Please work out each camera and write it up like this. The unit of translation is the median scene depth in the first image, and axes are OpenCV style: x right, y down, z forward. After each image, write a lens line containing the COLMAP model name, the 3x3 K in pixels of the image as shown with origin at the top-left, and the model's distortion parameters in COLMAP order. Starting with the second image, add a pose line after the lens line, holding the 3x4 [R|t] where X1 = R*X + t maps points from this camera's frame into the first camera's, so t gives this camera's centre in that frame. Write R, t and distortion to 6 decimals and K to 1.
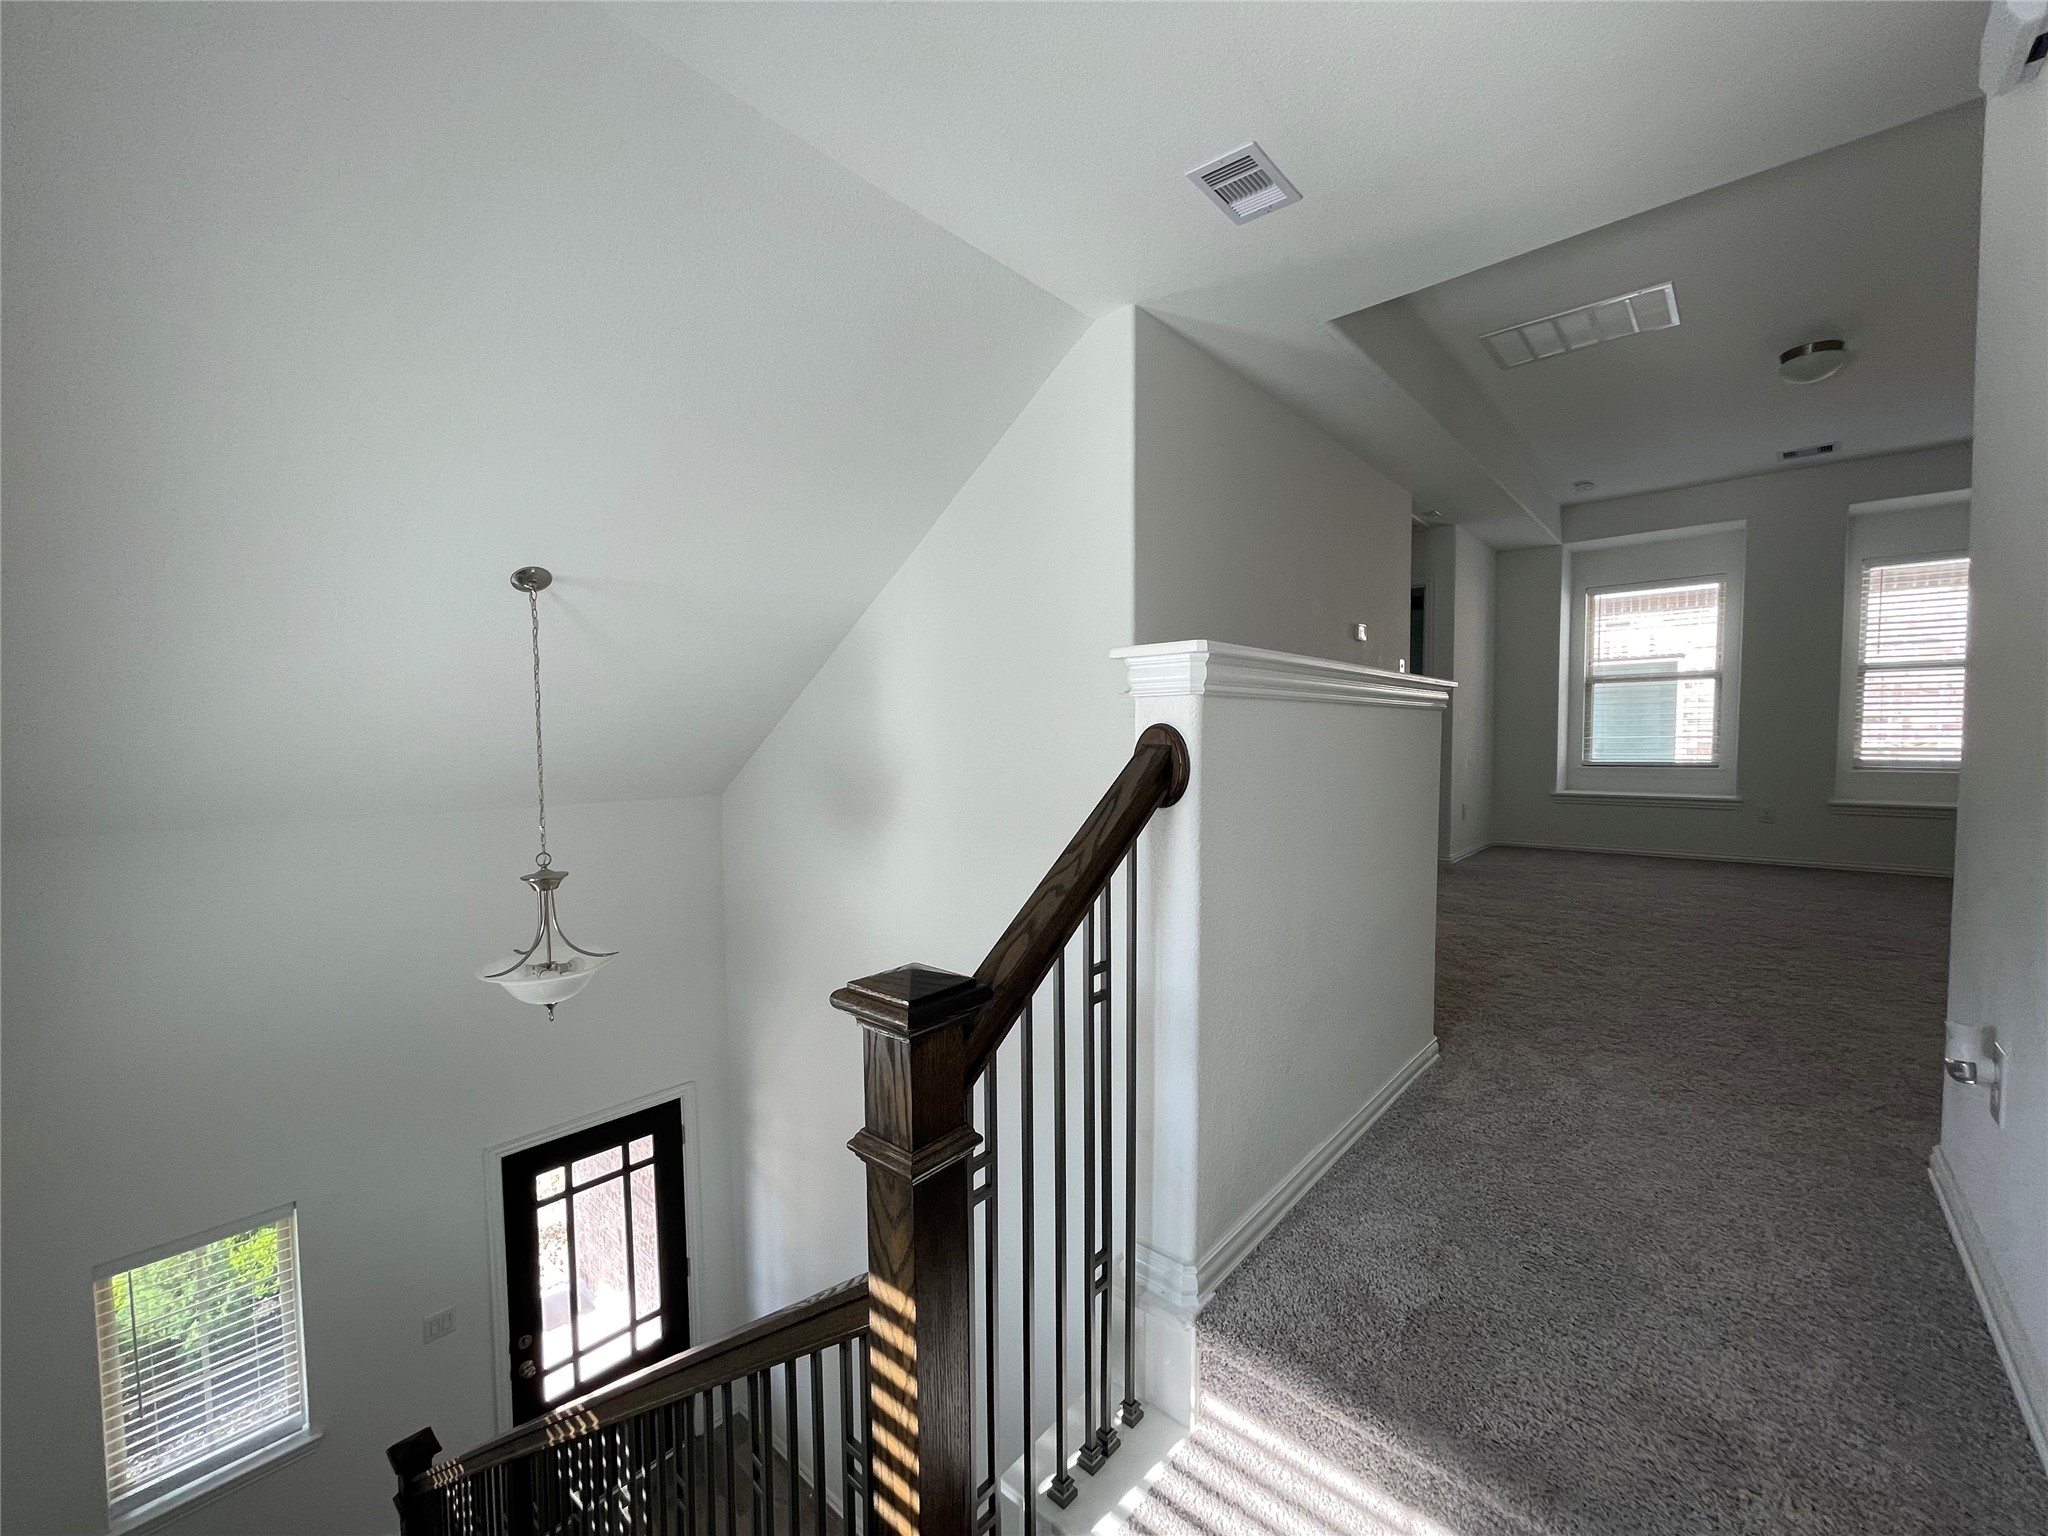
lens RADIAL K [[829.0, 0, 1012.9], [0, 829.0, 765.0], [0, 0, 1]] dist [0.007834, -0.001745]
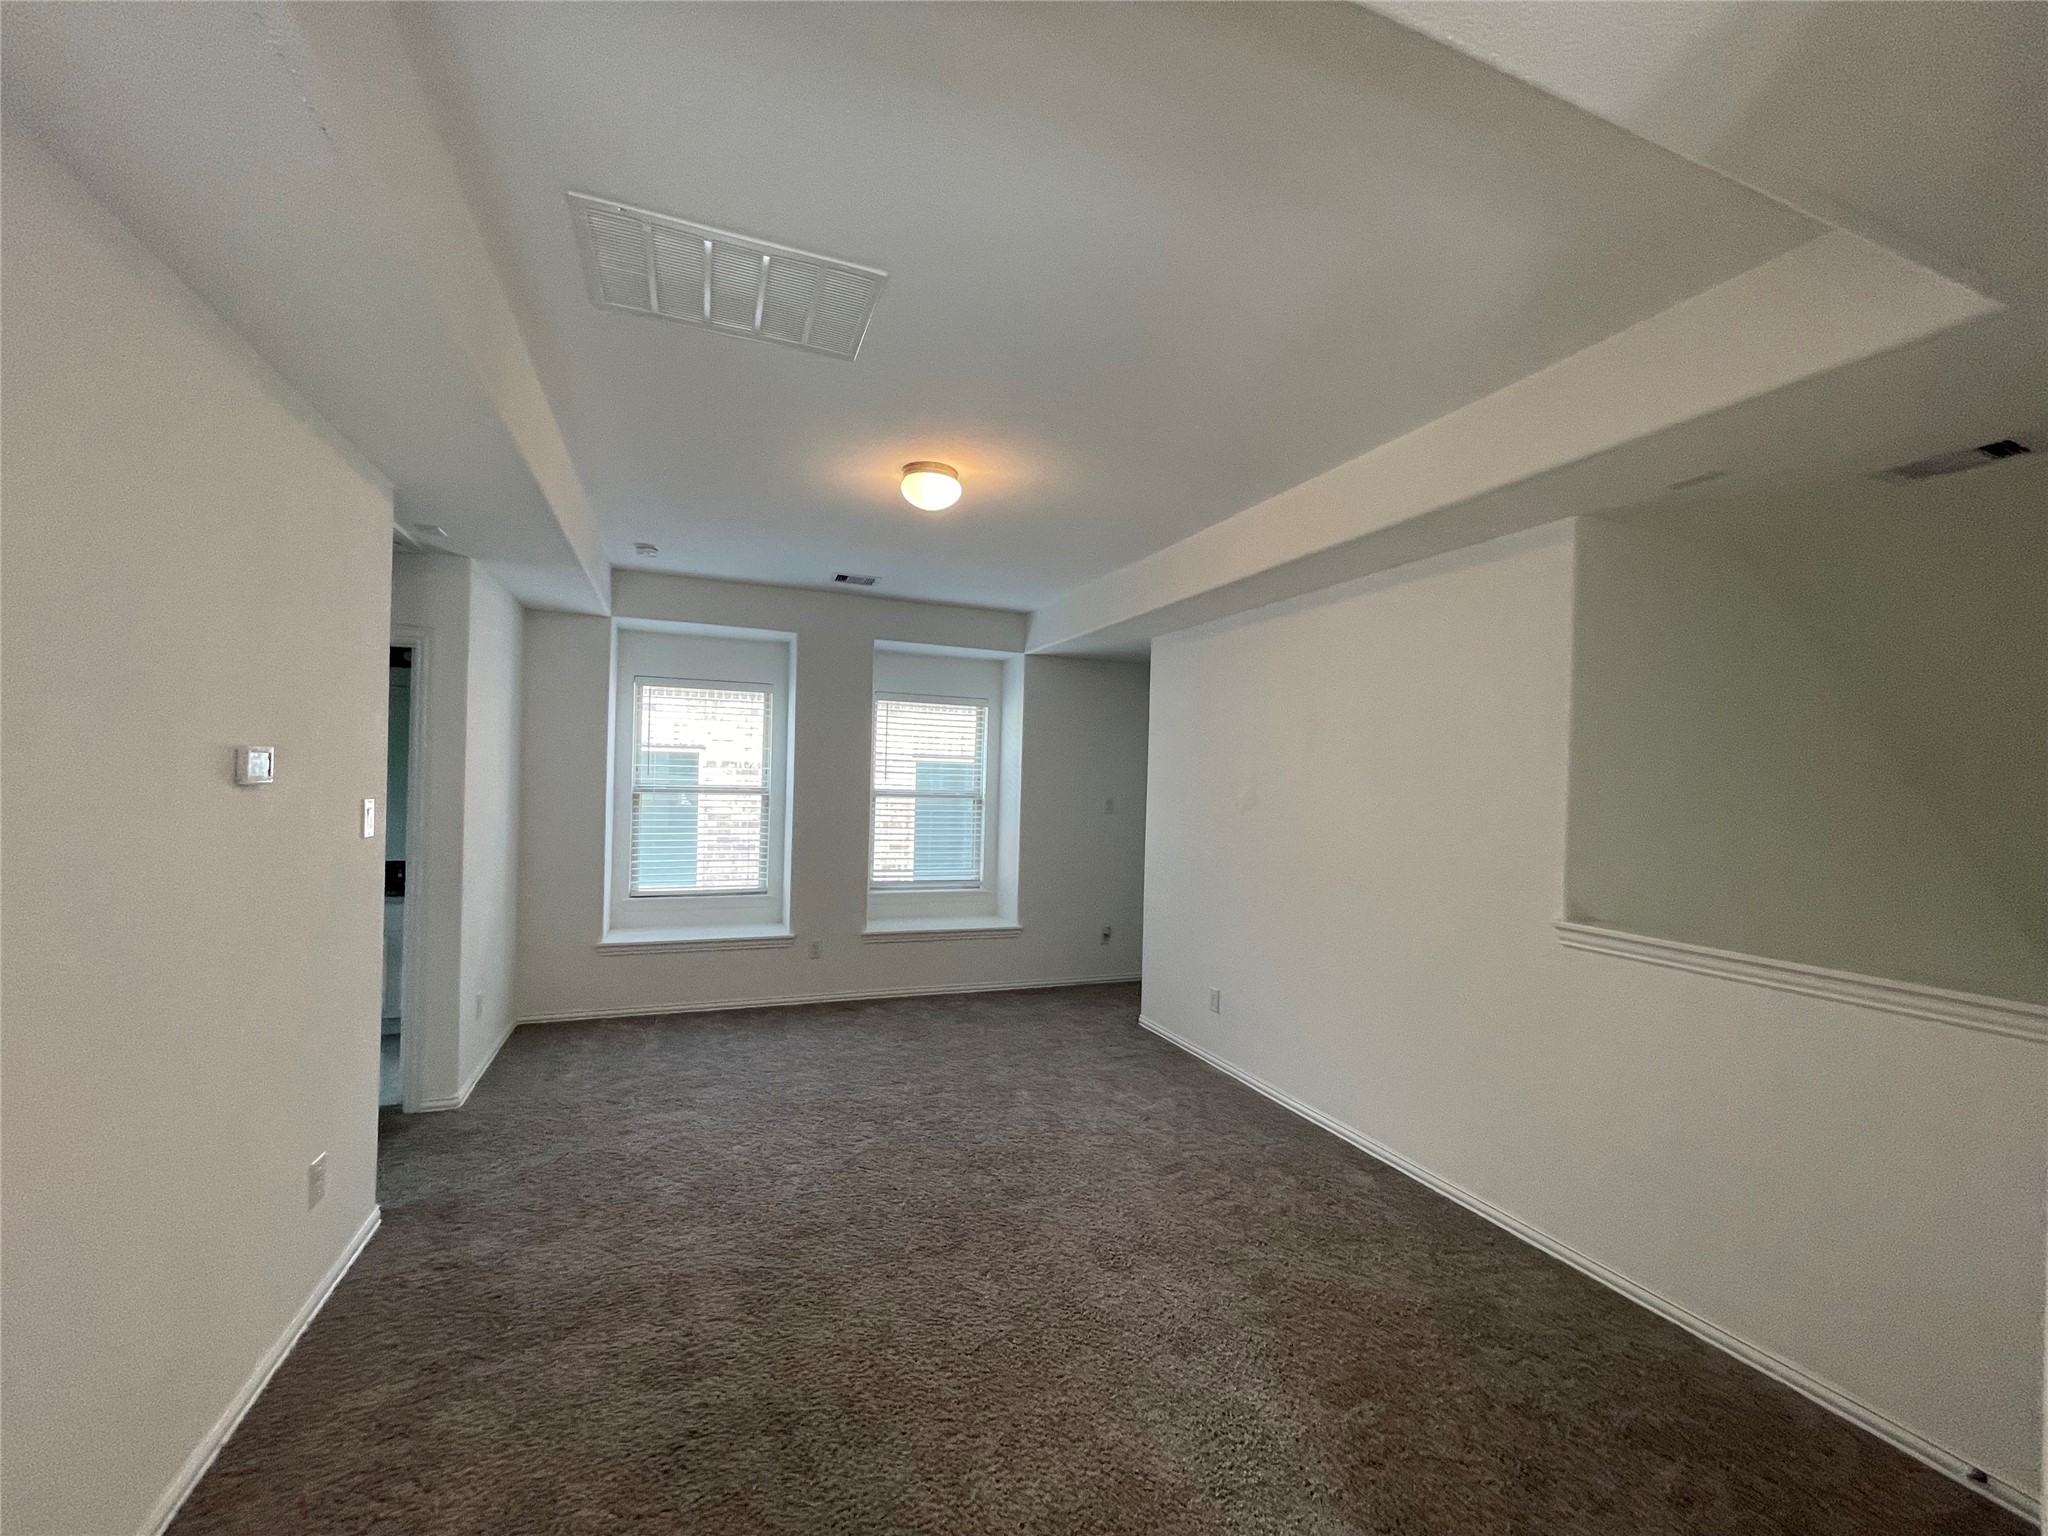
lens RADIAL K [[829.0, 0, 1011.6], [0, 829.0, 777.6], [0, 0, 1]] dist [0.007834, -0.001745]
pose [[0.459683, 0.020650, 0.887843, 0.159788], [0.000534, 0.999723, -0.023529, -0.104465], [-0.888083, 0.011290, 0.459545, 0.338435]]
